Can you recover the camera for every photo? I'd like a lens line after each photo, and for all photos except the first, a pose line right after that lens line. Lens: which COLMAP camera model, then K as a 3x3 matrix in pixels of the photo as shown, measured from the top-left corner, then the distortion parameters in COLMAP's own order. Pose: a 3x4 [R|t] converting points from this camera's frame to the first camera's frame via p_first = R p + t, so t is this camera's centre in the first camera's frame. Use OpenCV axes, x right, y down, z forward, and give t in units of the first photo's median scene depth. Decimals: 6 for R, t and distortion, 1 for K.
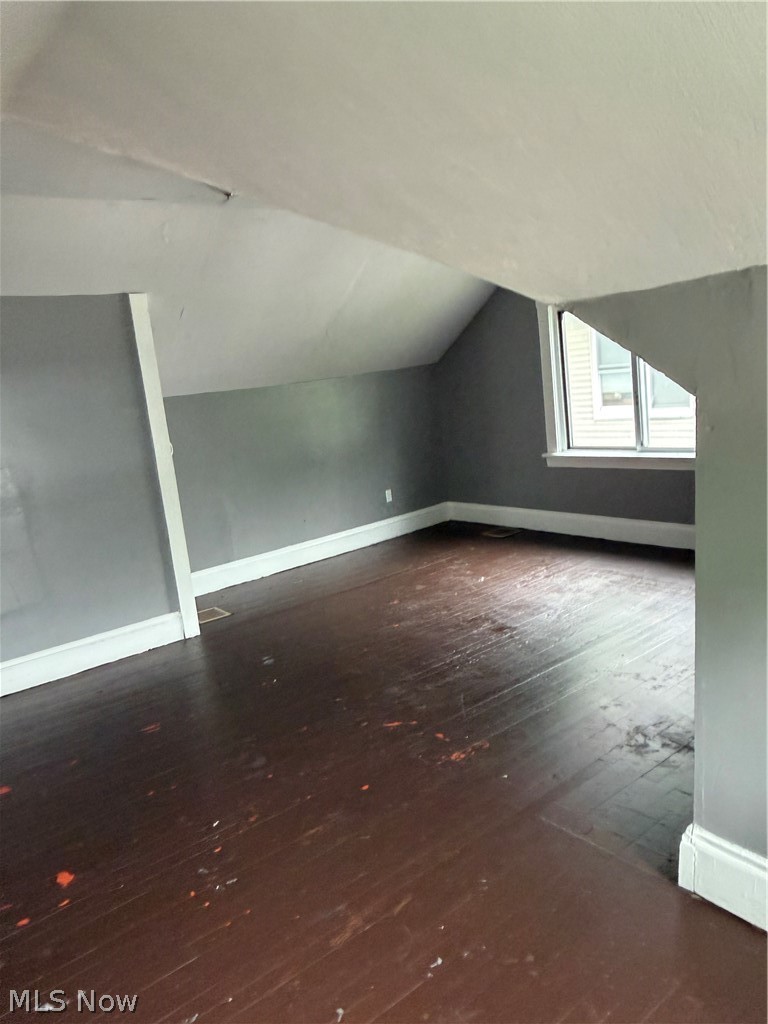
lens RADIAL K [[735.3, 0, 387.3], [0, 735.3, 506.9], [0, 0, 1]] dist [0.000771, -0.002283]
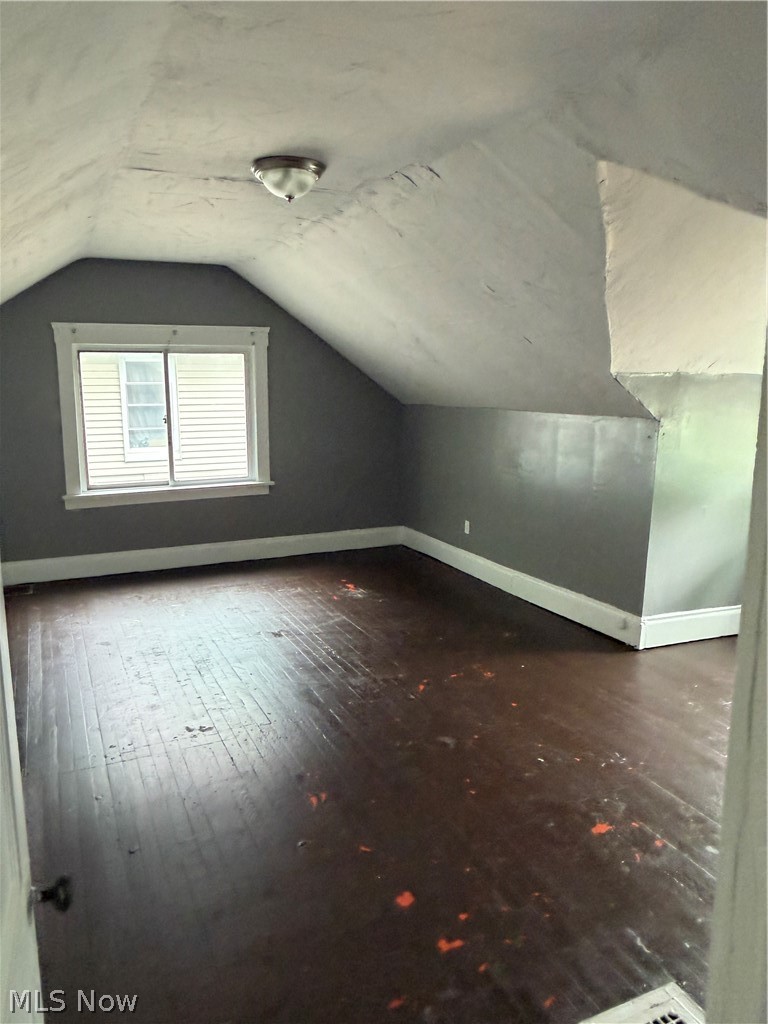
lens RADIAL K [[735.3, 0, 387.3], [0, 735.3, 506.9], [0, 0, 1]] dist [0.000771, -0.002283]
pose [[0.222597, -0.054867, 0.973365, -0.674723], [0.153385, 0.987951, 0.020612, -0.015935], [-0.962769, 0.144712, 0.228331, 0.431847]]
